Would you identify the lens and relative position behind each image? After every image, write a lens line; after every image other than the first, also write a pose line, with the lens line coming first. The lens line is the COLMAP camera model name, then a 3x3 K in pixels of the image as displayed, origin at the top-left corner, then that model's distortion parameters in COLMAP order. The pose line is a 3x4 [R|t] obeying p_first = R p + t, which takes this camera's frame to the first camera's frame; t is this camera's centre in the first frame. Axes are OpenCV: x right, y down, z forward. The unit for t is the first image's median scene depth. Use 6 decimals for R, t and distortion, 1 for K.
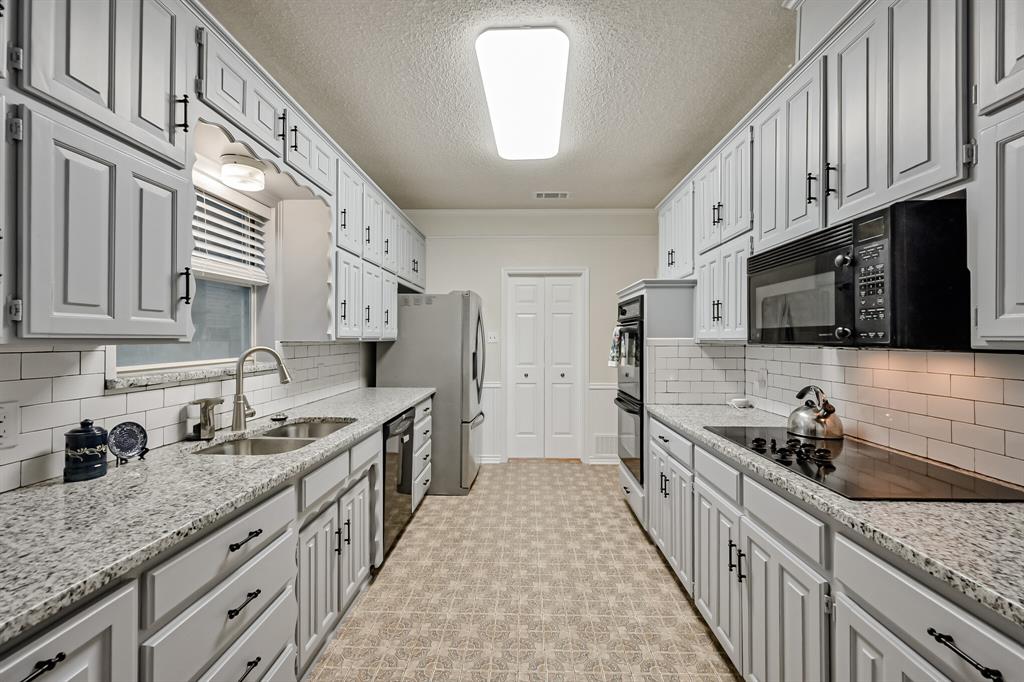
lens RADIAL K [[410.5, 0, 518.0], [0, 410.5, 342.8], [0, 0, 1]] dist [0.003452, 0.000259]
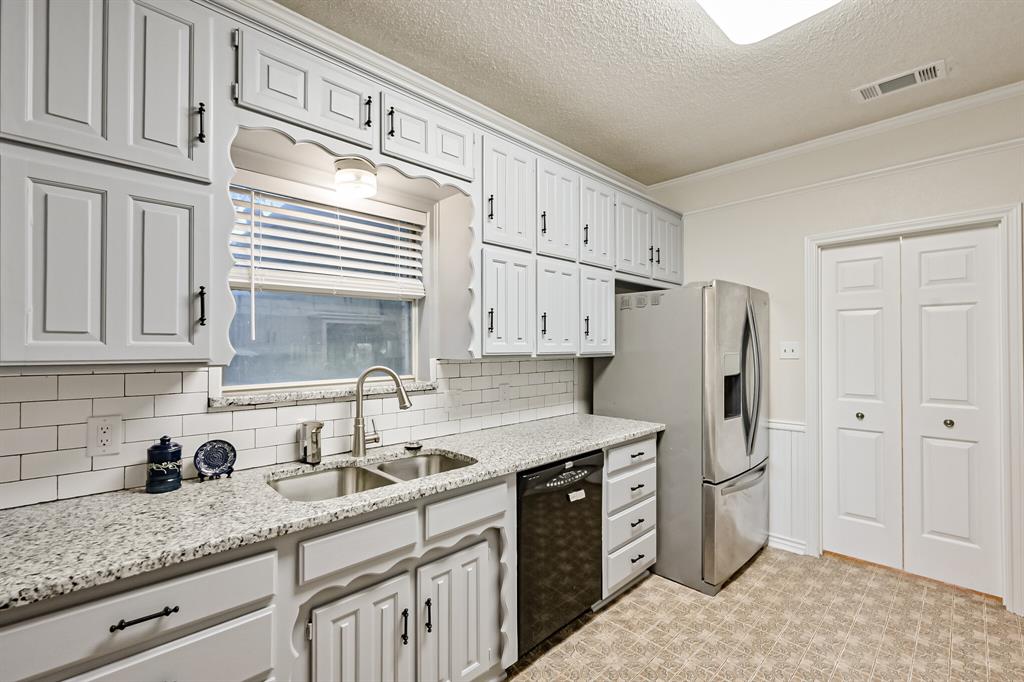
lens RADIAL K [[423.4, 0, 572.0], [0, 423.4, 344.8], [0, 0, 1]] dist [-0.000315, 0.000685]
pose [[0.711620, -0.004721, -0.702549, 0.277081], [-0.002727, 0.999951, -0.009481, -0.025865], [0.702560, 0.008663, 0.711572, 0.536761]]
